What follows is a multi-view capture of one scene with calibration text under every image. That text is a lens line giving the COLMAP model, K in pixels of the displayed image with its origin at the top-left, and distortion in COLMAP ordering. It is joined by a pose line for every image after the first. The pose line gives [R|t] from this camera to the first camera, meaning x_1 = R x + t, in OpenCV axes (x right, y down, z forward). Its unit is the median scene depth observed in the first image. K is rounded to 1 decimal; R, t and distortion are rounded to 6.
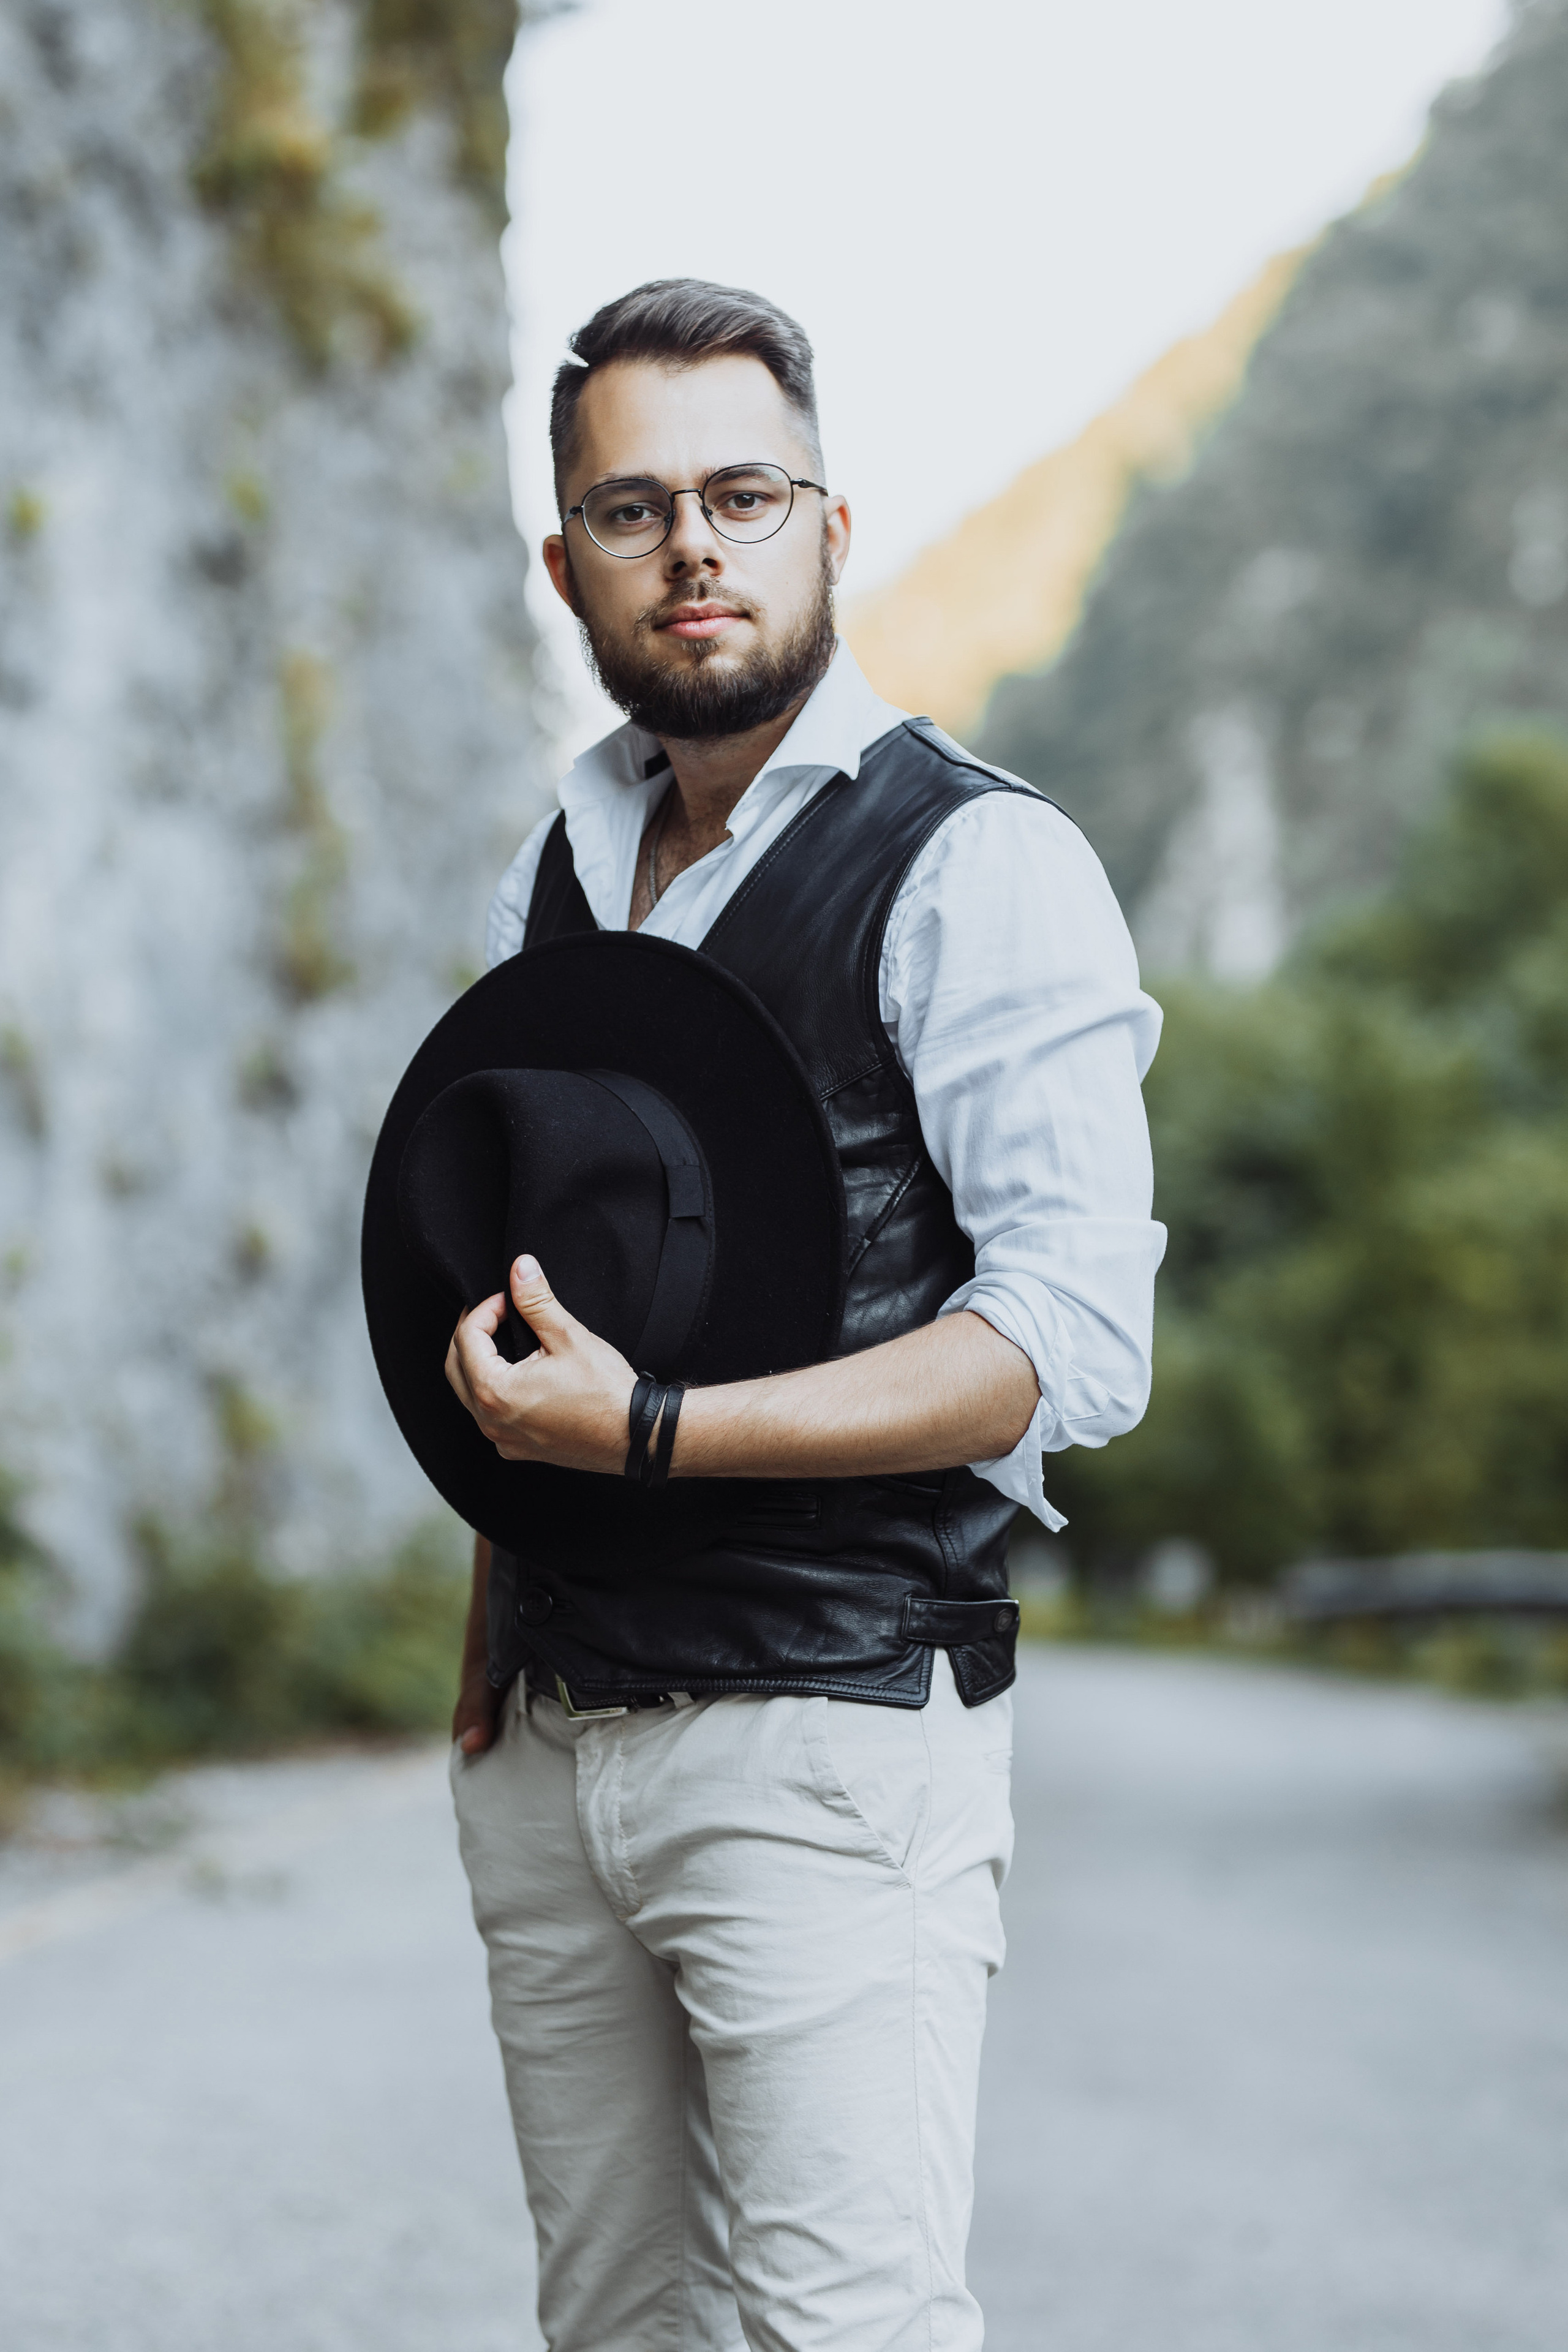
lens RADIAL K [[5656.1, 0, 794.6], [0, 5656.1, 1196.9], [0, 0, 1]] dist [-0.048213, 0.000000]
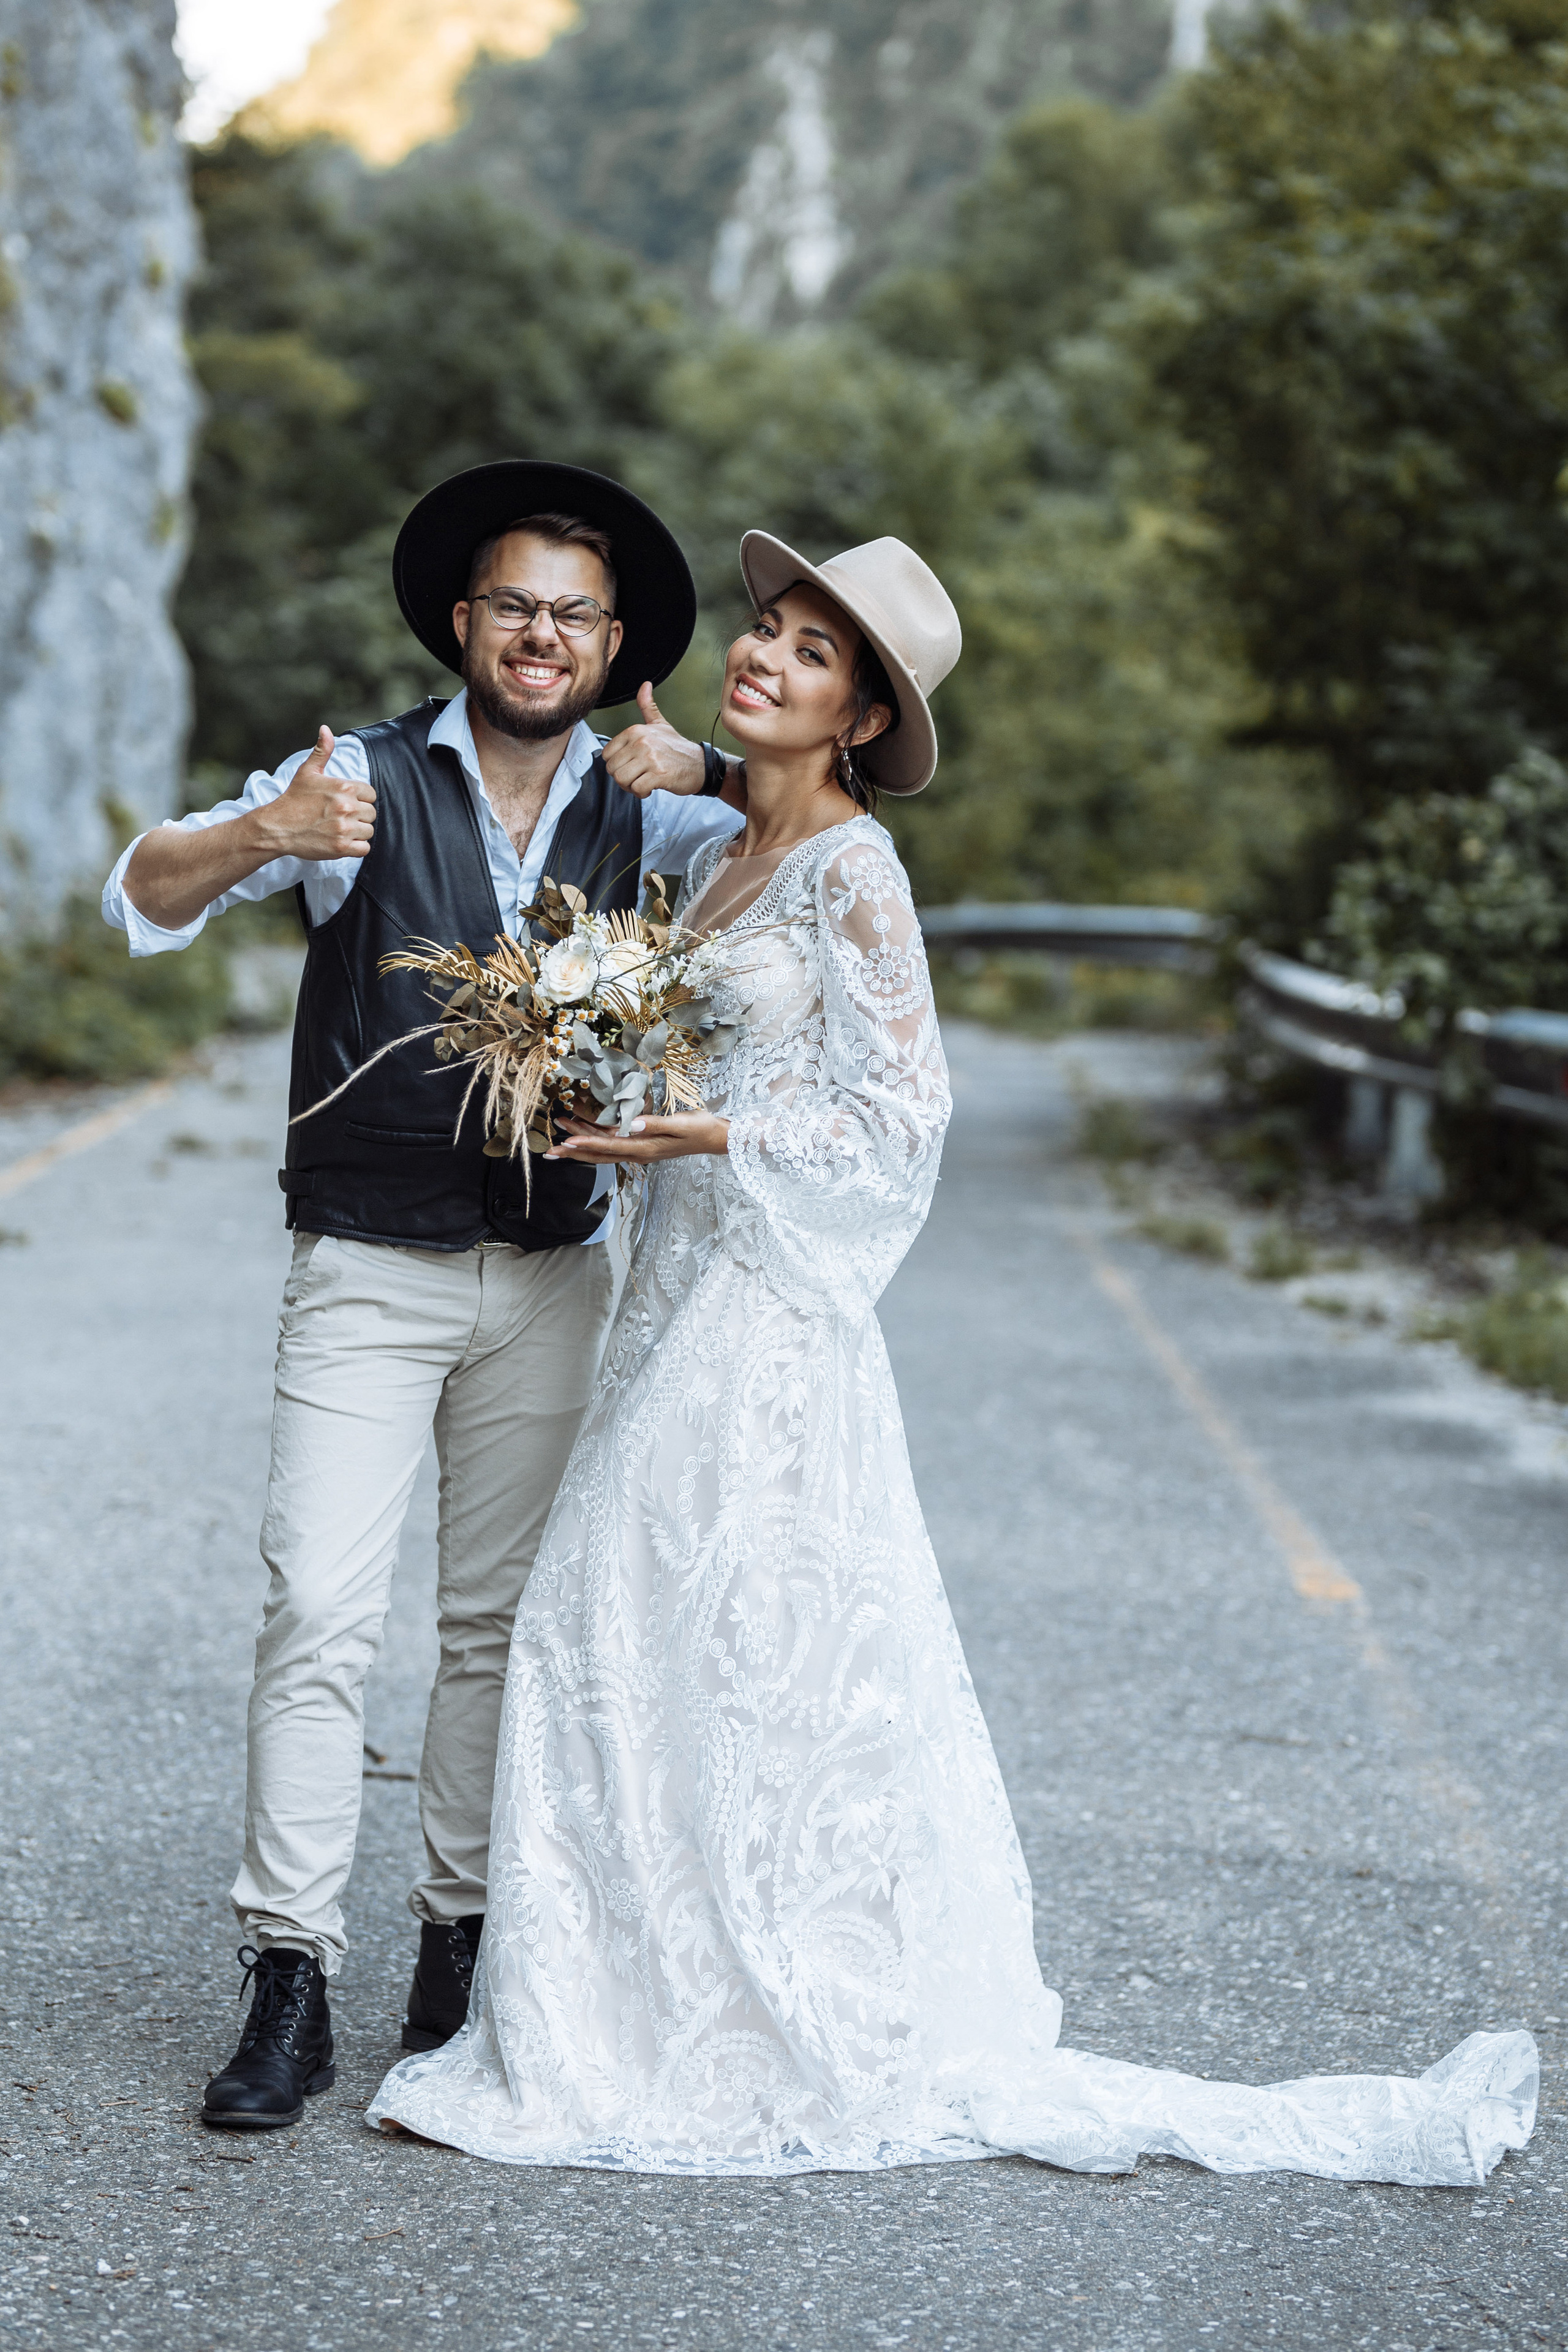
lens RADIAL K [[5656.1, 0, 779.6], [0, 5656.1, 1170.1], [0, 0, 1]] dist [-0.048213, 0.000000]
pose [[0.997171, -0.011044, 0.074347, -0.012123], [0.001657, 0.992136, 0.125152, -0.028188], [-0.075145, -0.124675, 0.989348, -0.139106]]
